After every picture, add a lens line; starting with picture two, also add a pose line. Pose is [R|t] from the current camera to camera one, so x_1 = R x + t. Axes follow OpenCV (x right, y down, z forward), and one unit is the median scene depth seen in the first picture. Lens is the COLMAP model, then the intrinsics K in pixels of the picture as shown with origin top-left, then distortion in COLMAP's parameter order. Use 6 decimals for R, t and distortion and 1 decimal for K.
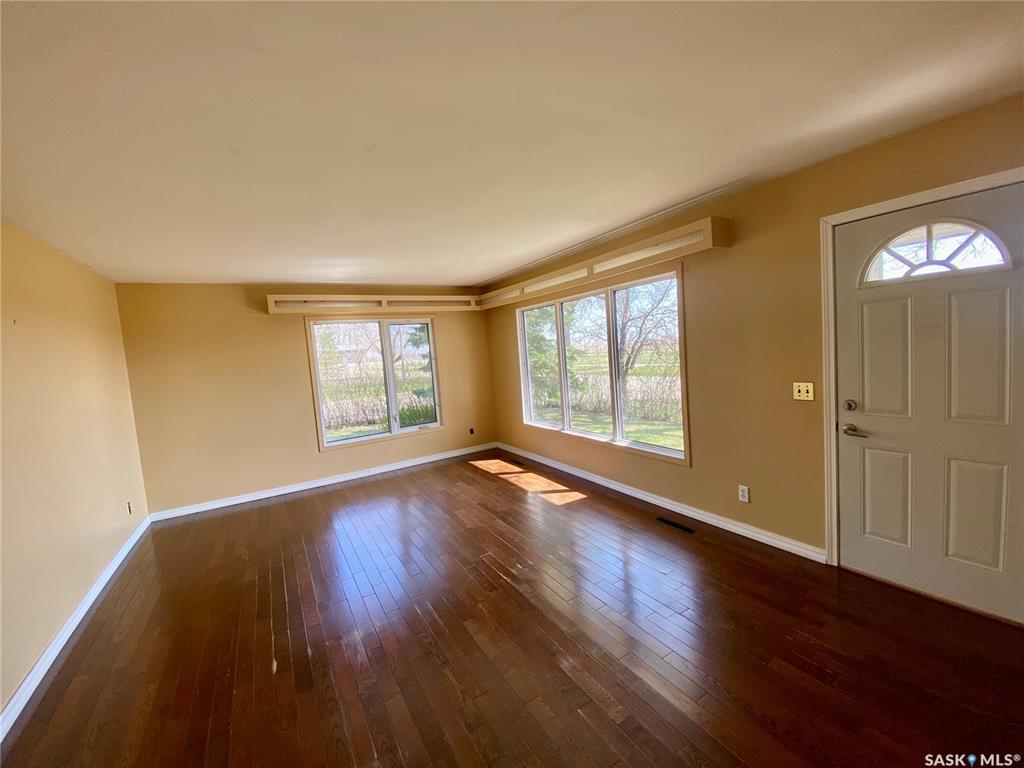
lens RADIAL K [[415.8, 0, 512.0], [0, 415.8, 384.0], [0, 0, 1]] dist [0.041761, -0.033347]
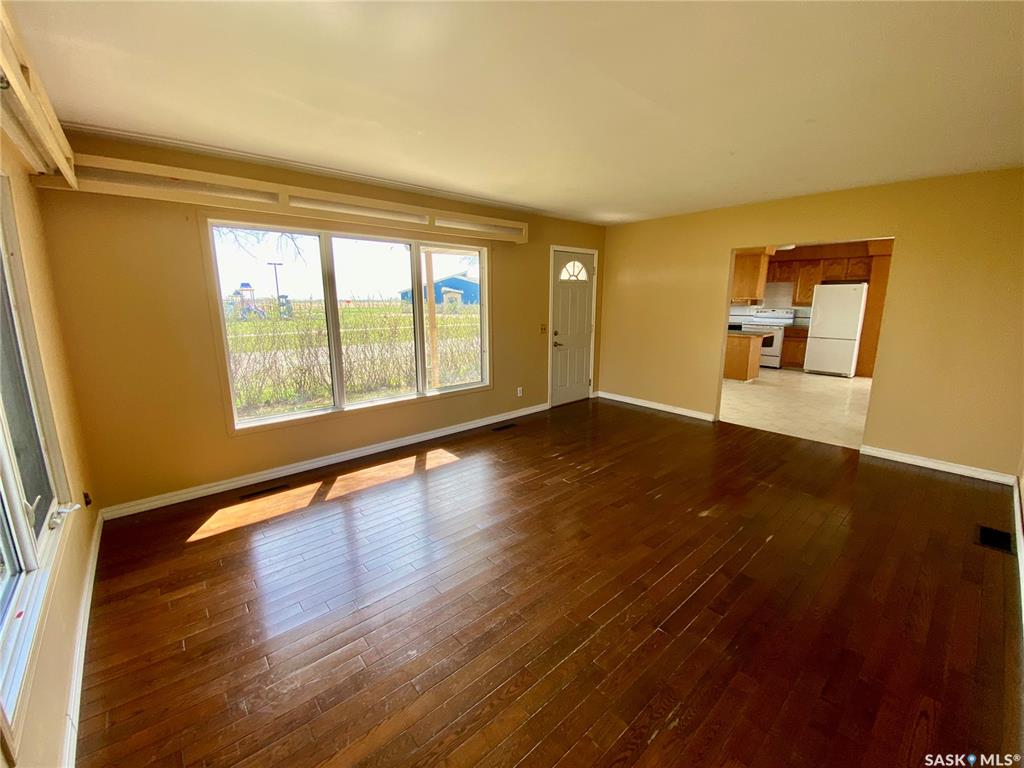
lens RADIAL K [[415.8, 0, 512.0], [0, 415.8, 384.0], [0, 0, 1]] dist [0.041761, -0.033347]
pose [[-0.196423, -0.116758, 0.973543, -1.132639], [0.104146, 0.984784, 0.139119, -0.011867], [-0.974973, 0.128717, -0.181274, 1.379372]]
